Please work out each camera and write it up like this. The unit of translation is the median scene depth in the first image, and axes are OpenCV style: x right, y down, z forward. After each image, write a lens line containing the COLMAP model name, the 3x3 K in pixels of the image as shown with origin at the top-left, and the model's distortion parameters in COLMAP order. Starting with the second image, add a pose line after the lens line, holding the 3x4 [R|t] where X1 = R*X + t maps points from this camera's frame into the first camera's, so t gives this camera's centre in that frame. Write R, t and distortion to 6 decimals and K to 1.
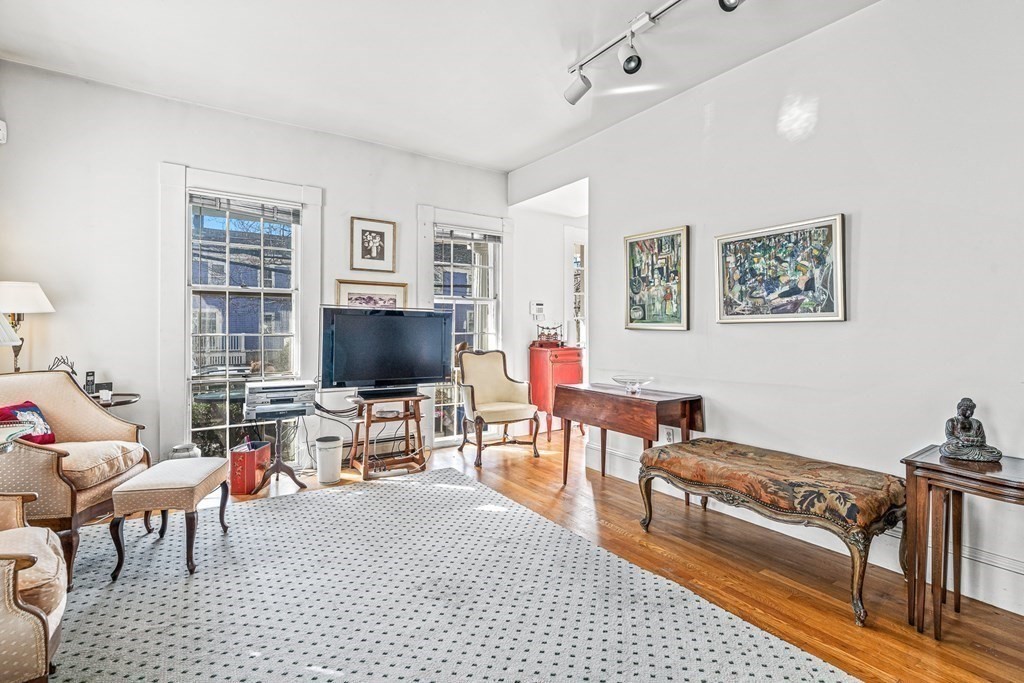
lens RADIAL K [[480.5, 0, 507.8], [0, 480.5, 327.5], [0, 0, 1]] dist [0.023276, 0.000257]
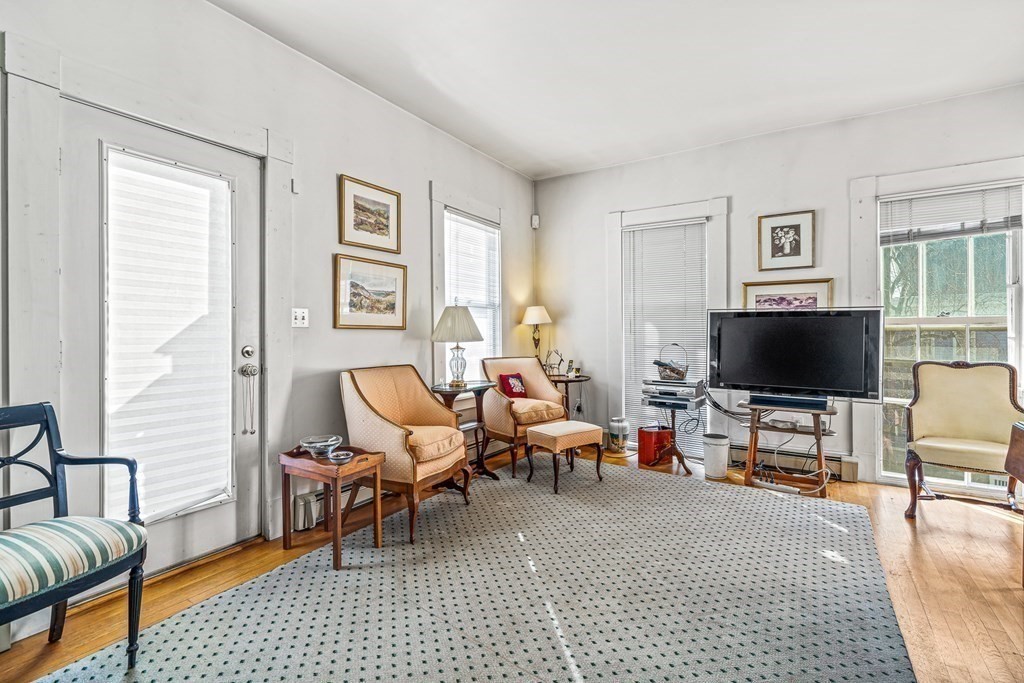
lens RADIAL K [[480.5, 0, 517.0], [0, 480.5, 337.6], [0, 0, 1]] dist [0.023276, 0.000257]
pose [[0.415241, 0.004942, -0.909698, 0.362798], [0.006083, 0.999948, 0.008209, 0.003376], [0.909691, -0.008943, 0.415189, 0.148036]]
